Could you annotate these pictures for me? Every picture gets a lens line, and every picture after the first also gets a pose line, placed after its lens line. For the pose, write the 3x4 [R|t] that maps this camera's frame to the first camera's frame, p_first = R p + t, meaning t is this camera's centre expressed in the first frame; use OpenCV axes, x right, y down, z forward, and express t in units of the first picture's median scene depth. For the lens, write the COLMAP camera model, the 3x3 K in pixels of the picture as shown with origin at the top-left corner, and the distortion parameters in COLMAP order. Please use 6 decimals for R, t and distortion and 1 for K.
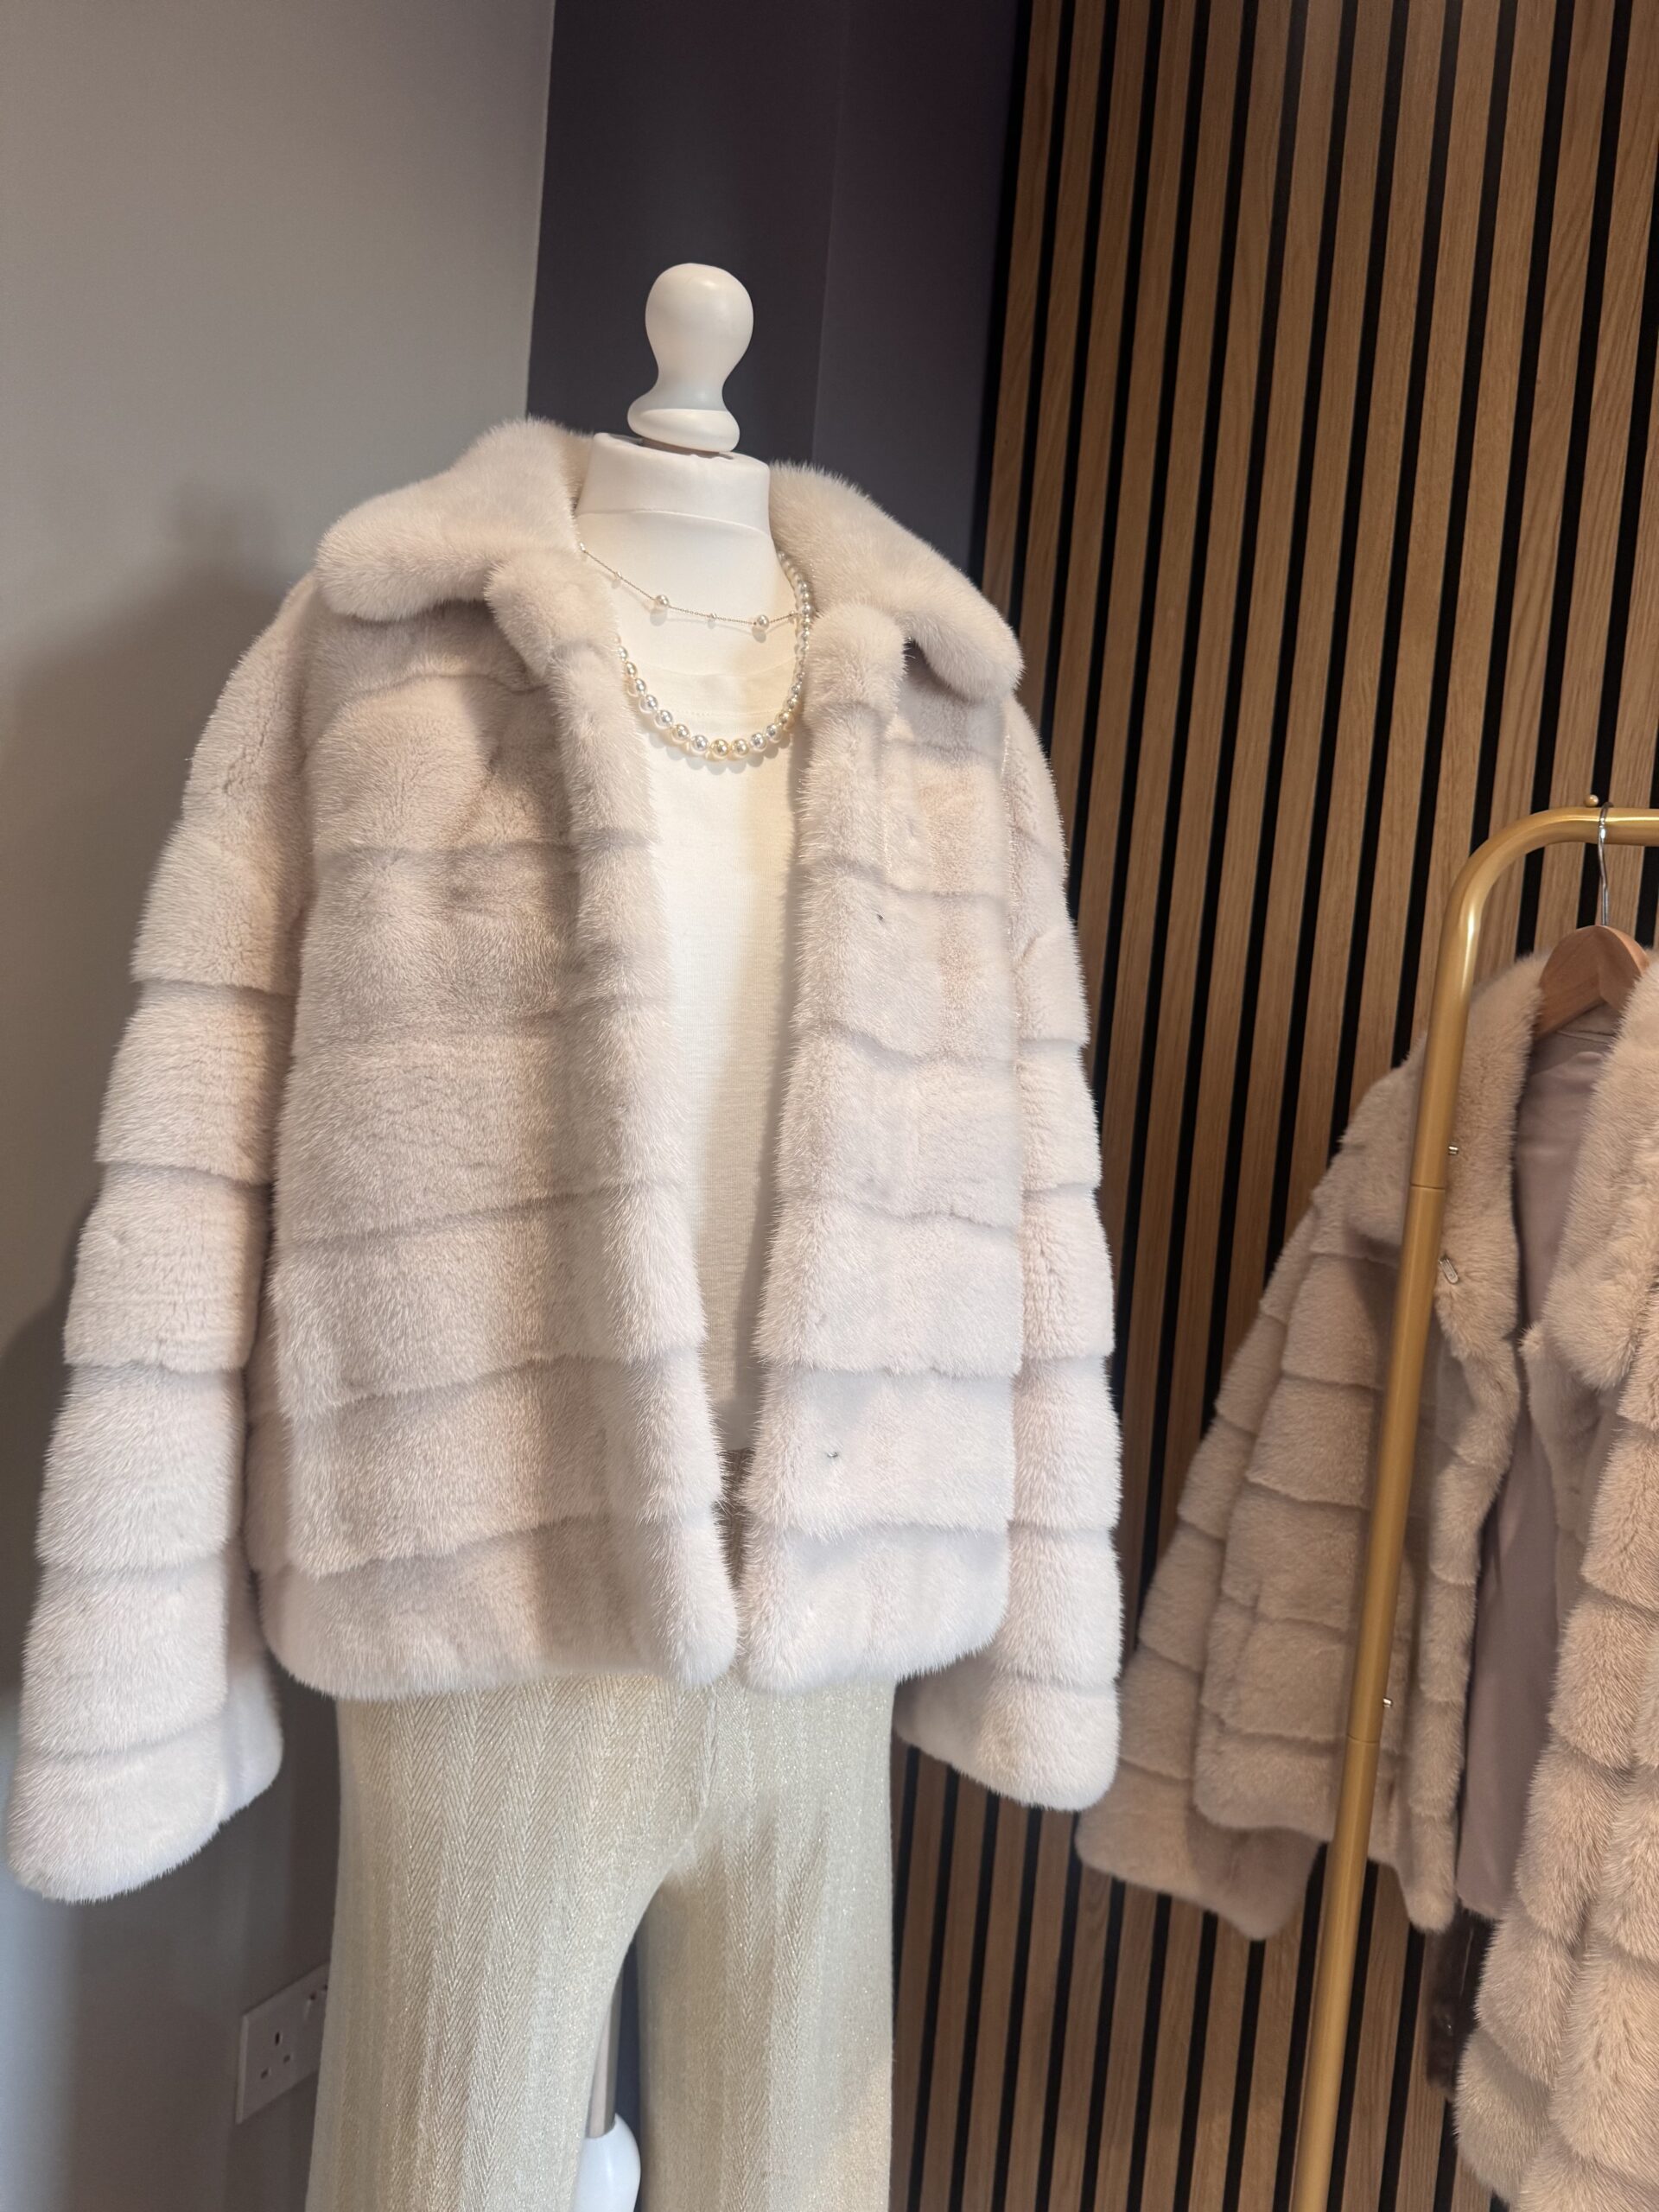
lens RADIAL K [[1560.2, 0, 852.1], [0, 1560.2, 1116.5], [0, 0, 1]] dist [0.022429, -0.038227]
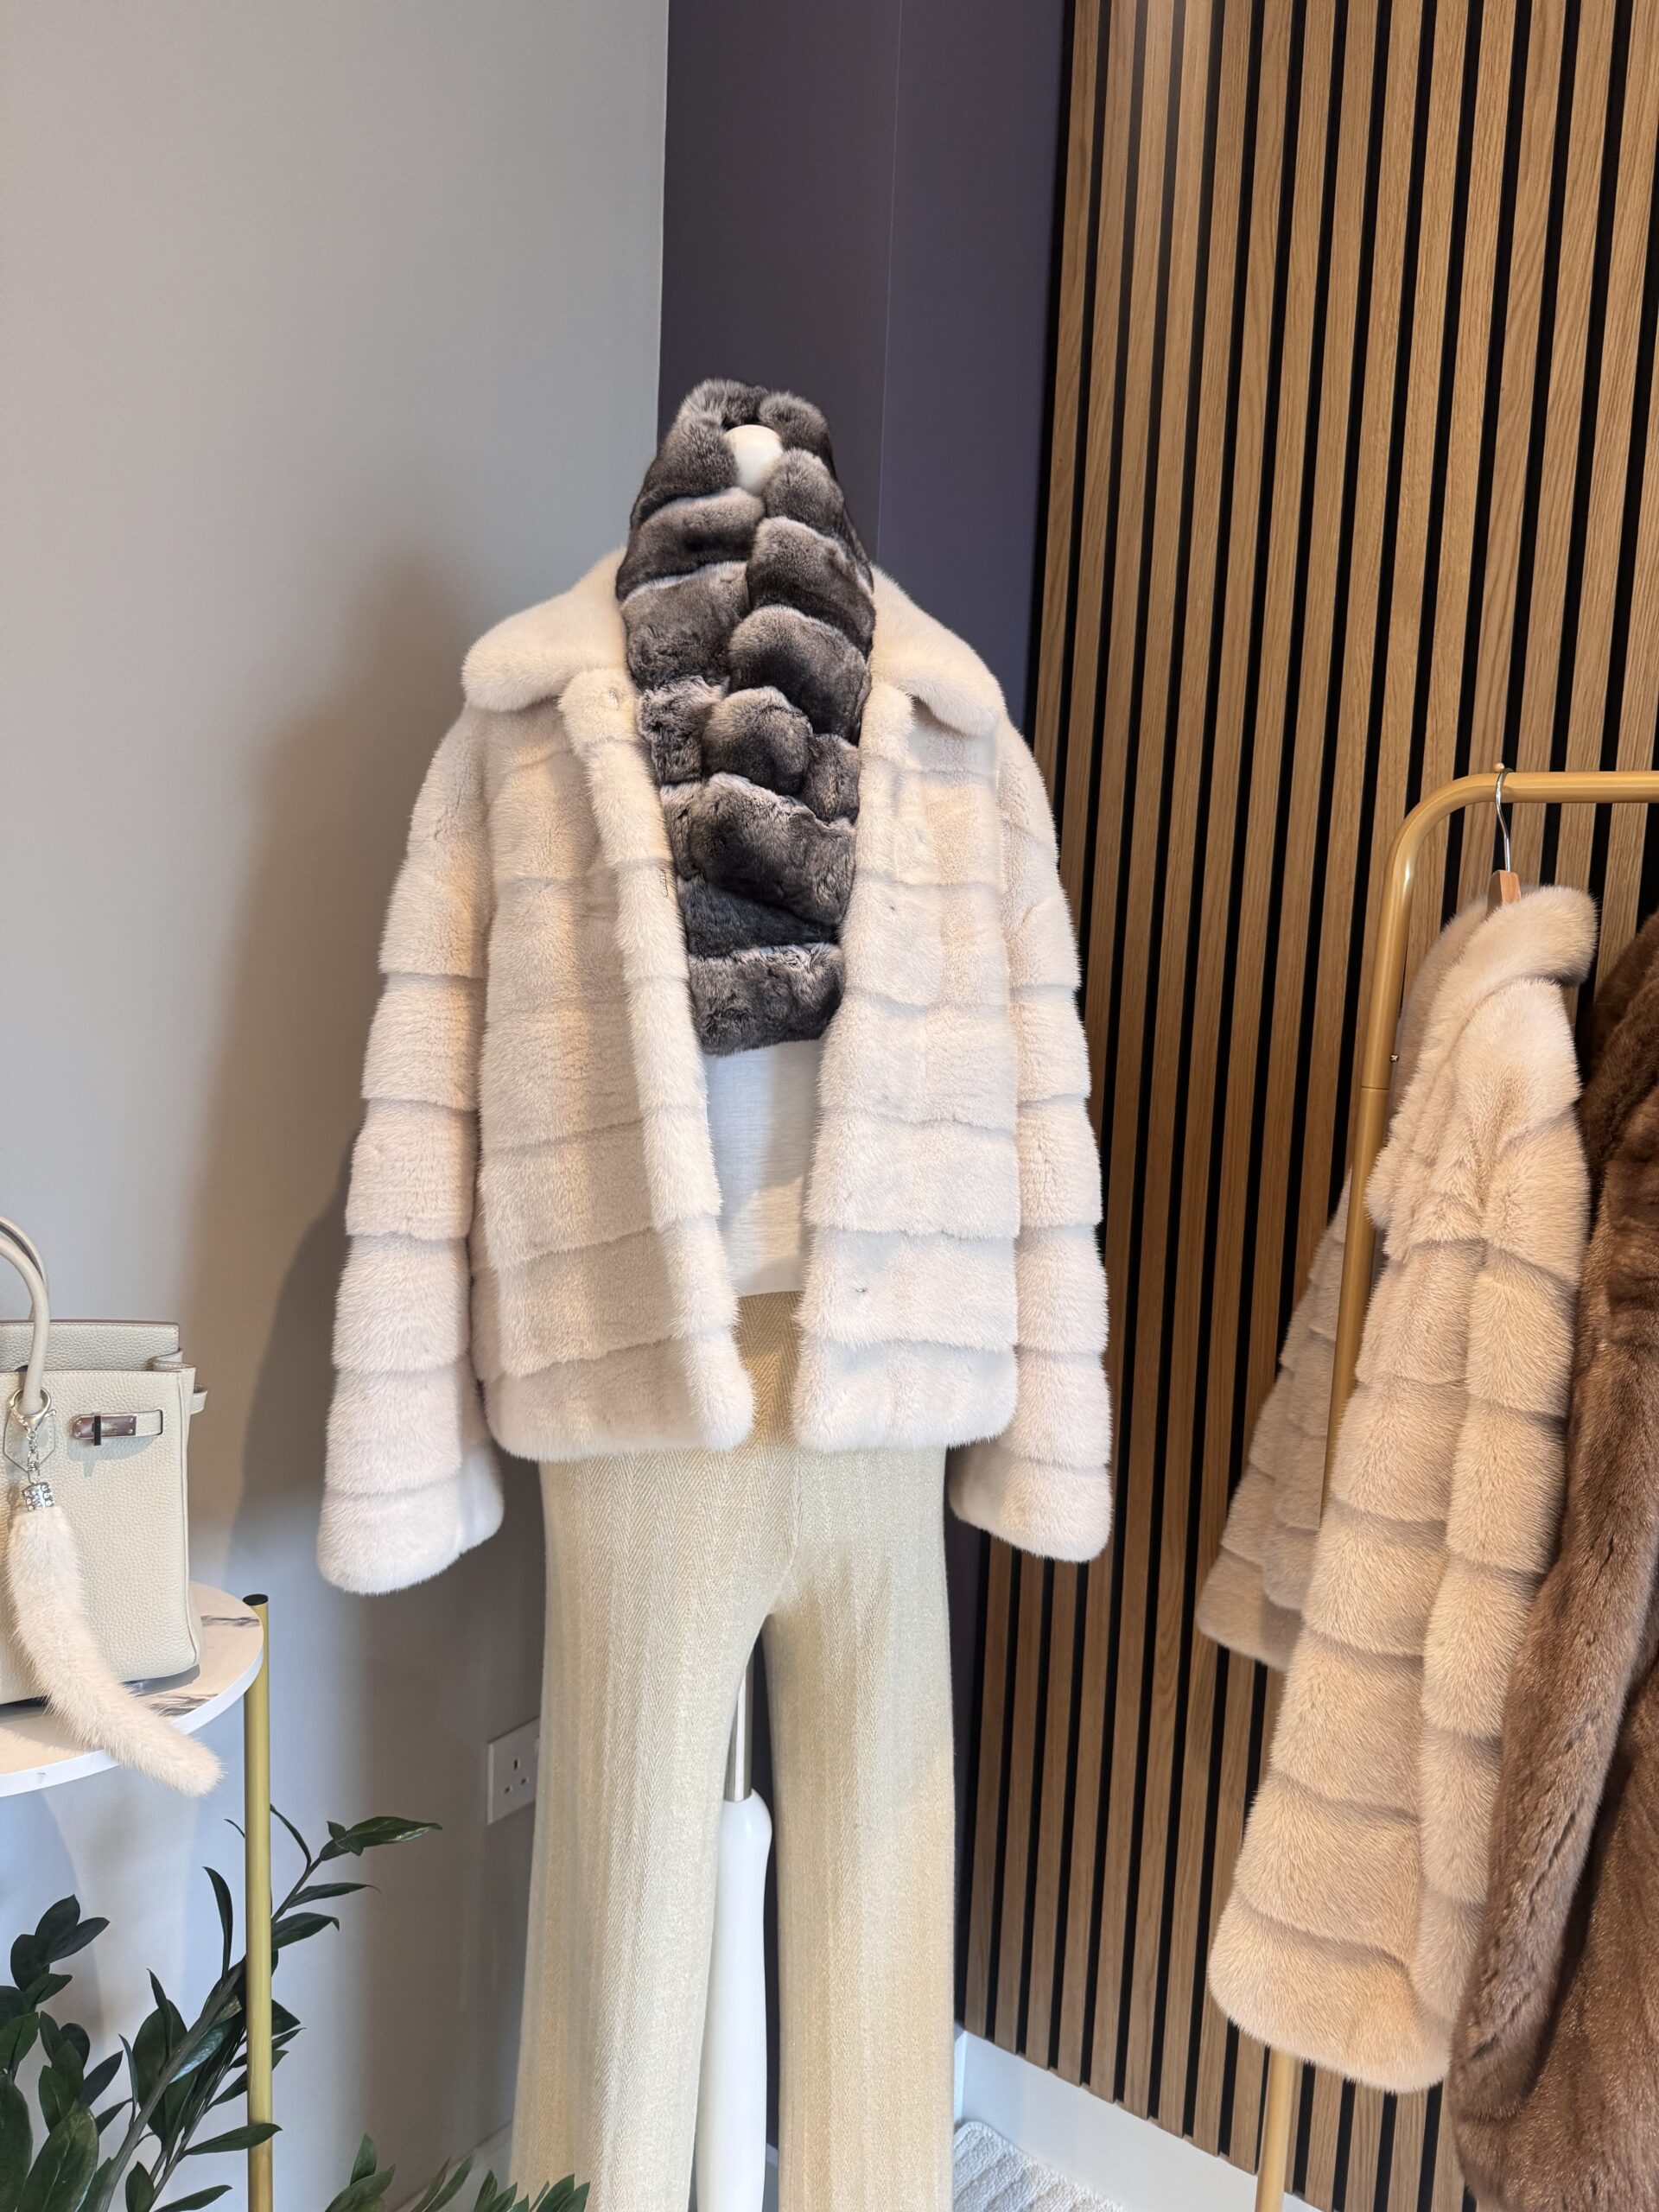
lens RADIAL K [[1560.2, 0, 845.7], [0, 1560.2, 1093.8], [0, 0, 1]] dist [0.022429, -0.038227]
pose [[0.990376, -0.026979, -0.135745, 0.147647], [0.032825, 0.998619, 0.041016, -0.018483], [0.134451, -0.045077, 0.989895, -0.347009]]
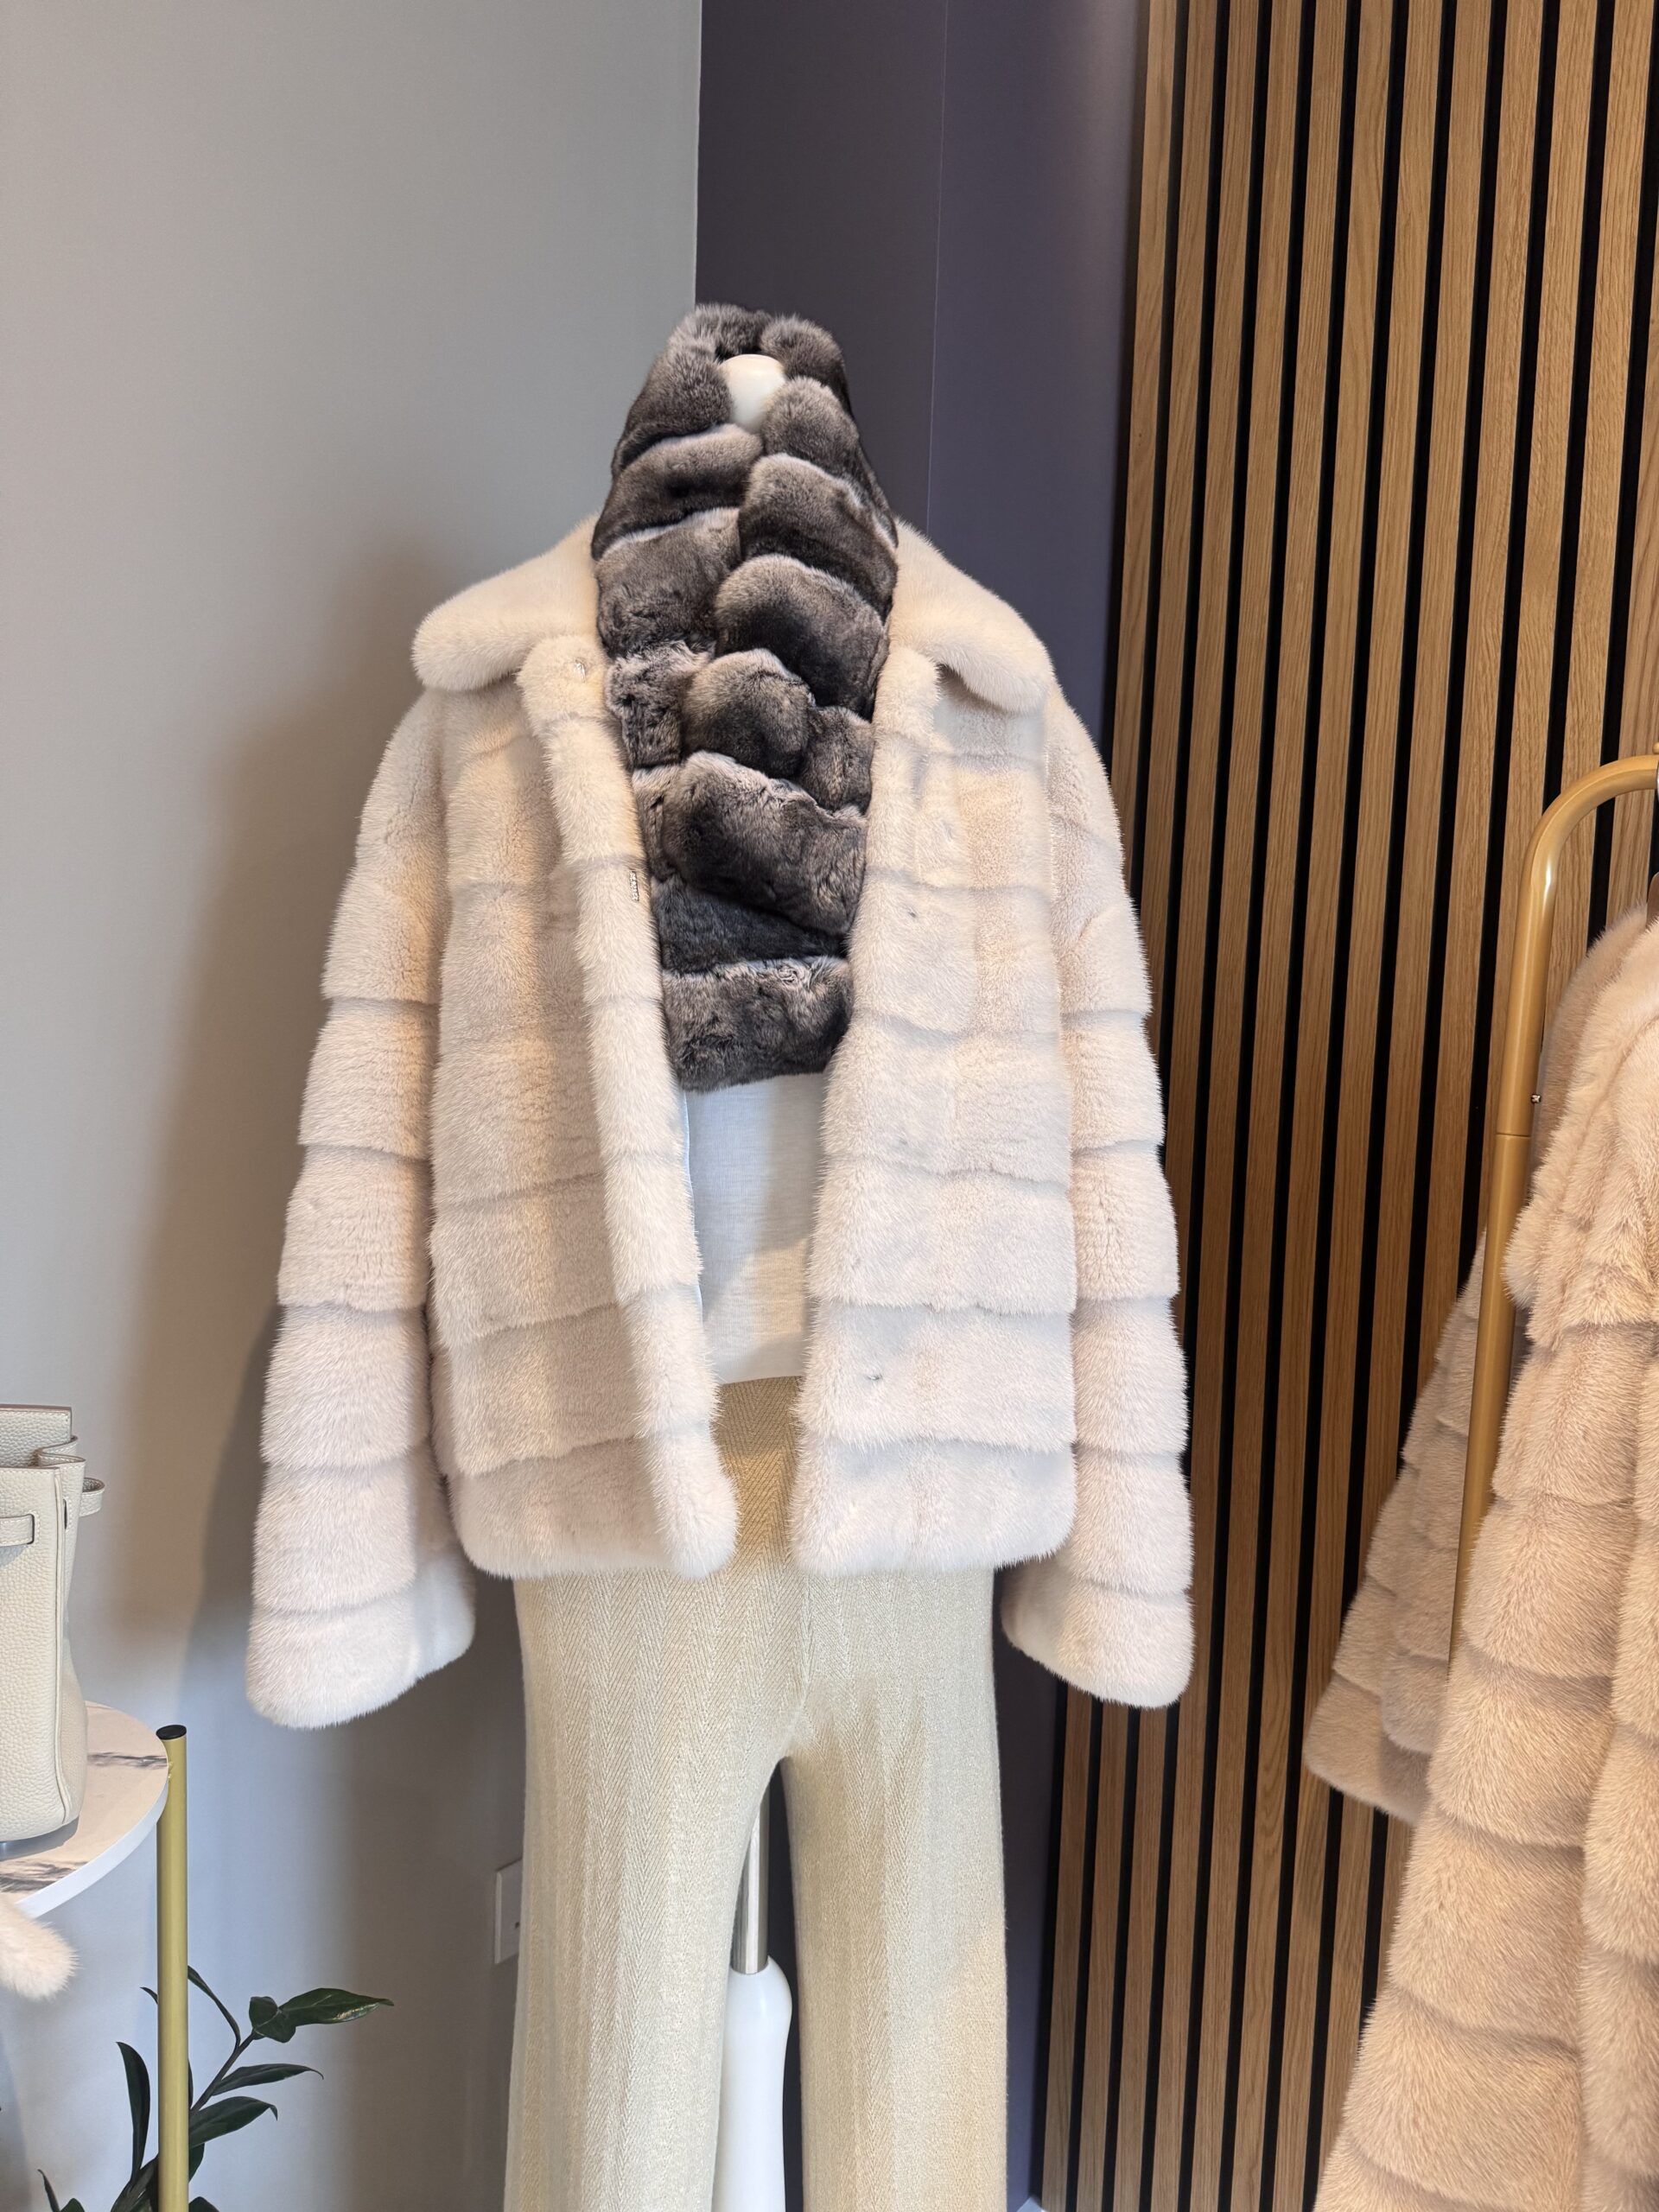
lens RADIAL K [[1560.2, 0, 848.9], [0, 1560.2, 1102.7], [0, 0, 1]] dist [0.022429, -0.038227]
pose [[0.978315, -0.032313, -0.204585, 0.185658], [0.034754, 0.999361, 0.008346, 0.000210], [0.204184, -0.015275, 0.978813, -0.123481]]
